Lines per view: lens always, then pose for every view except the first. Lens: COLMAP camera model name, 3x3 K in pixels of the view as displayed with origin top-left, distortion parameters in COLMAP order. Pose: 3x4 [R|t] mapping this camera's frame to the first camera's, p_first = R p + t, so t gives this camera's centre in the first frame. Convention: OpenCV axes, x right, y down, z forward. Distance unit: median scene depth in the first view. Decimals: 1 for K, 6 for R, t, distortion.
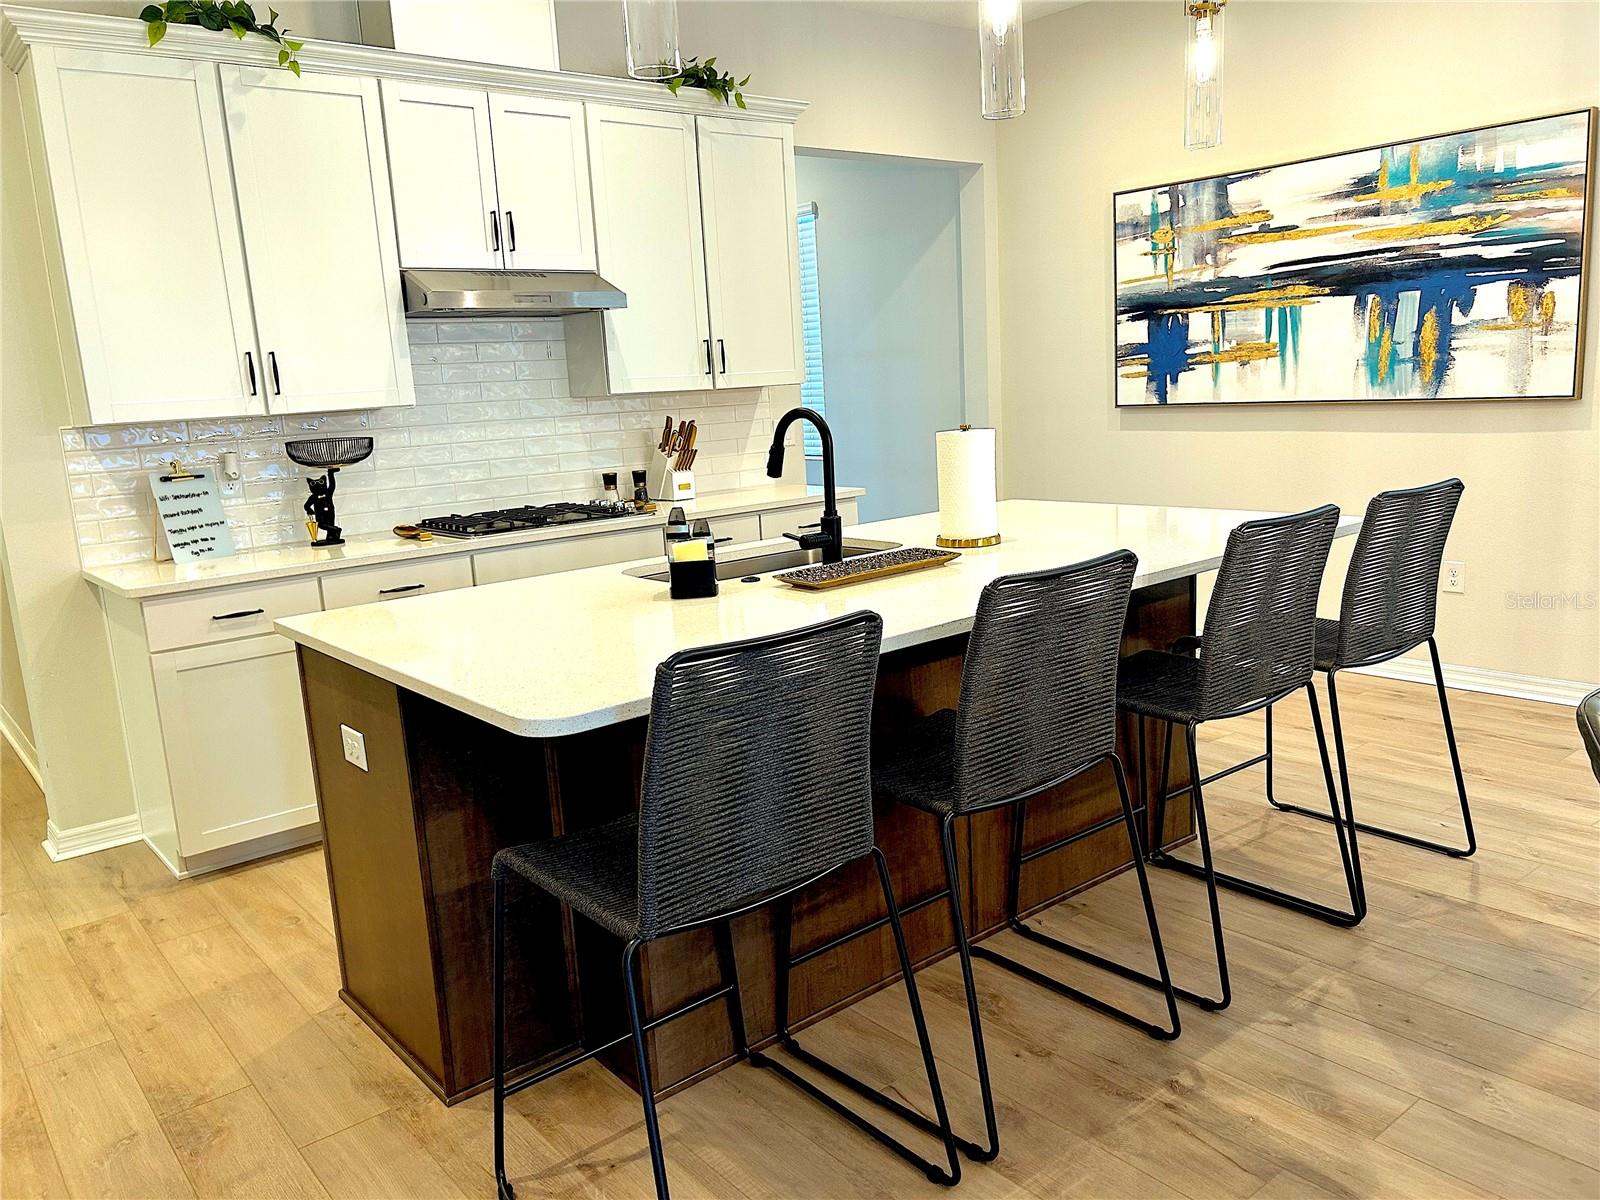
lens RADIAL K [[1205.7, 0, 804.9], [0, 1205.7, 602.8], [0, 0, 1]] dist [0.067716, -0.082681]
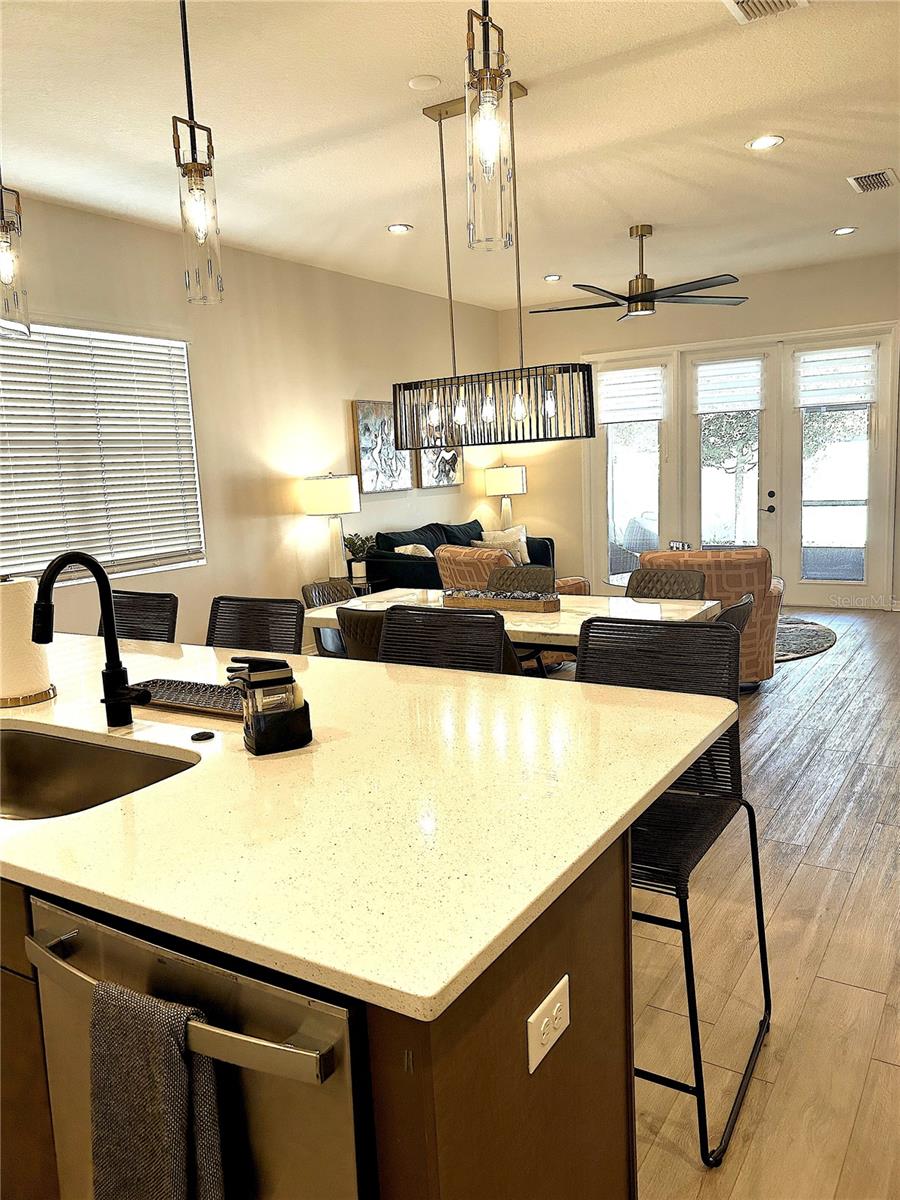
lens RADIAL K [[904.3, 0, 445.9], [0, 904.3, 607.4], [0, 0, 1]] dist [0.067716, -0.082681]
pose [[-0.319149, -0.074319, 0.944786, -0.491612], [0.237193, 0.958927, 0.155556, -0.117281], [-0.917542, 0.273742, -0.288413, 0.697413]]
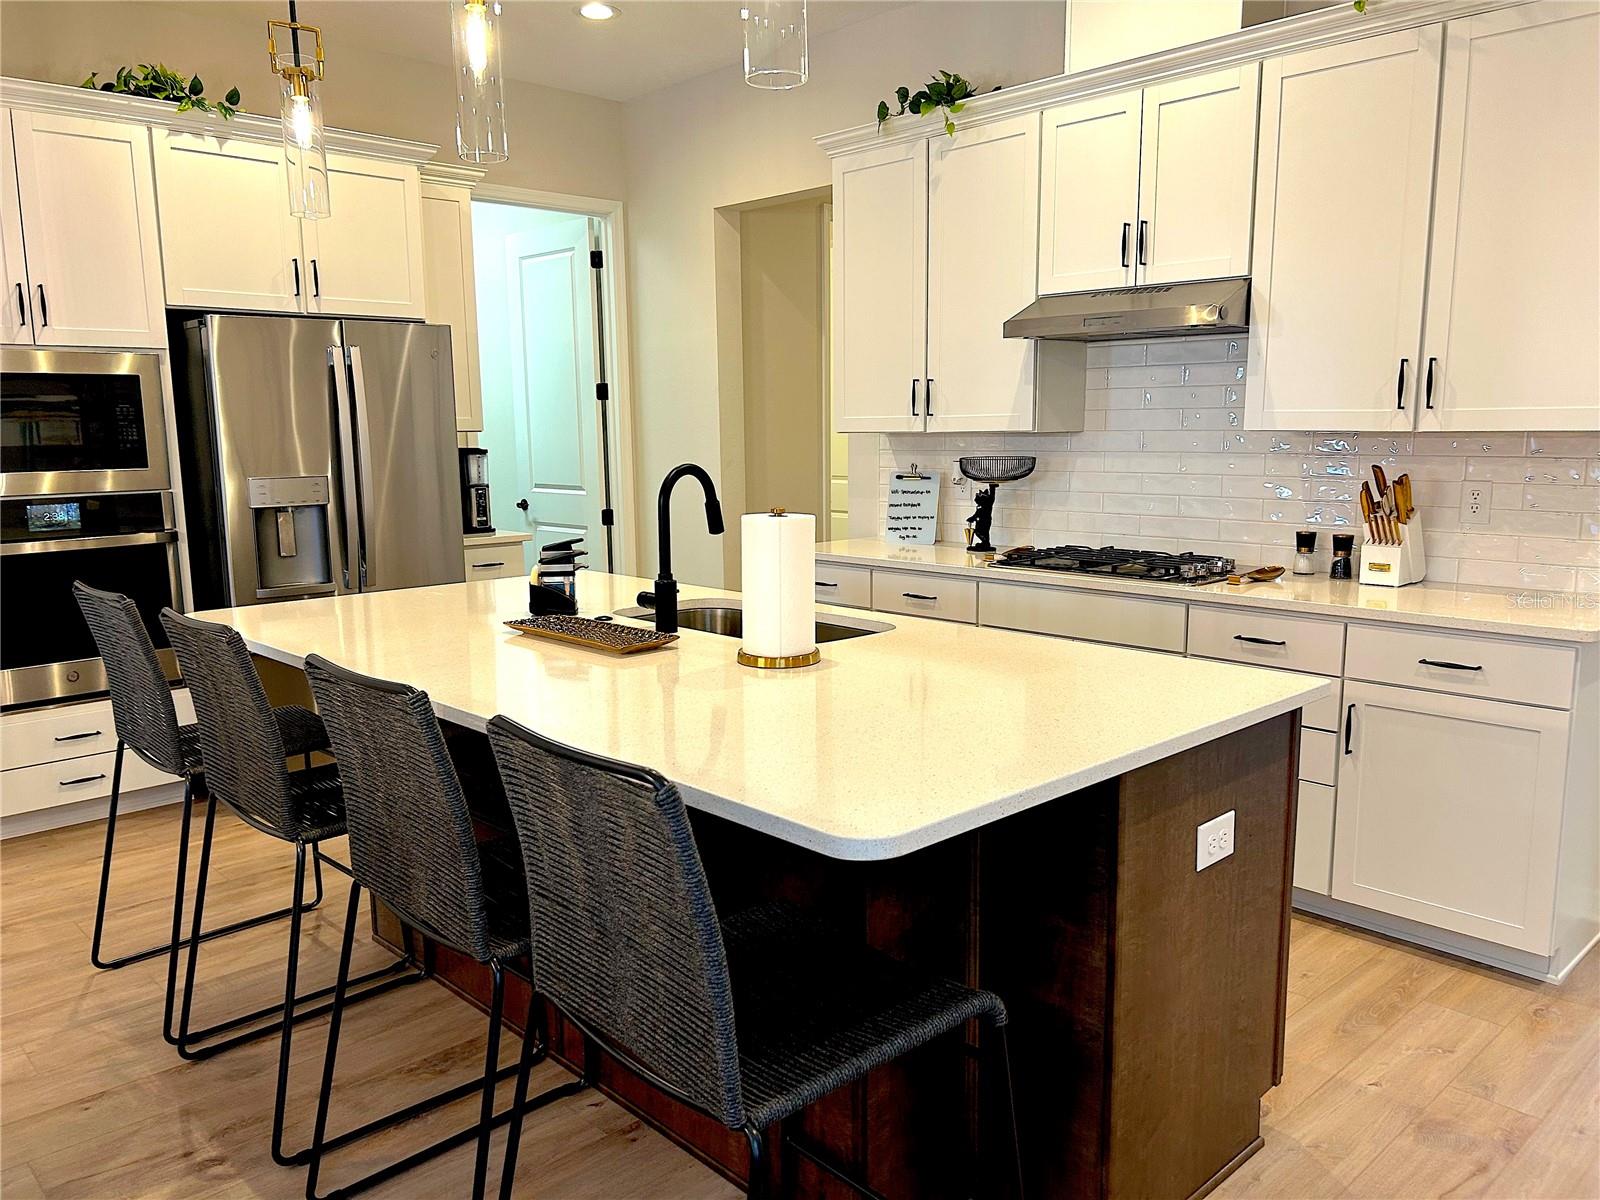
lens RADIAL K [[1205.7, 0, 796.0], [0, 1205.7, 615.0], [0, 0, 1]] dist [0.067716, -0.082681]
pose [[0.077722, 0.215694, -0.973363, 0.680195], [-0.178113, 0.963613, 0.199311, -0.180467], [0.980936, 0.157878, 0.113311, 0.713296]]
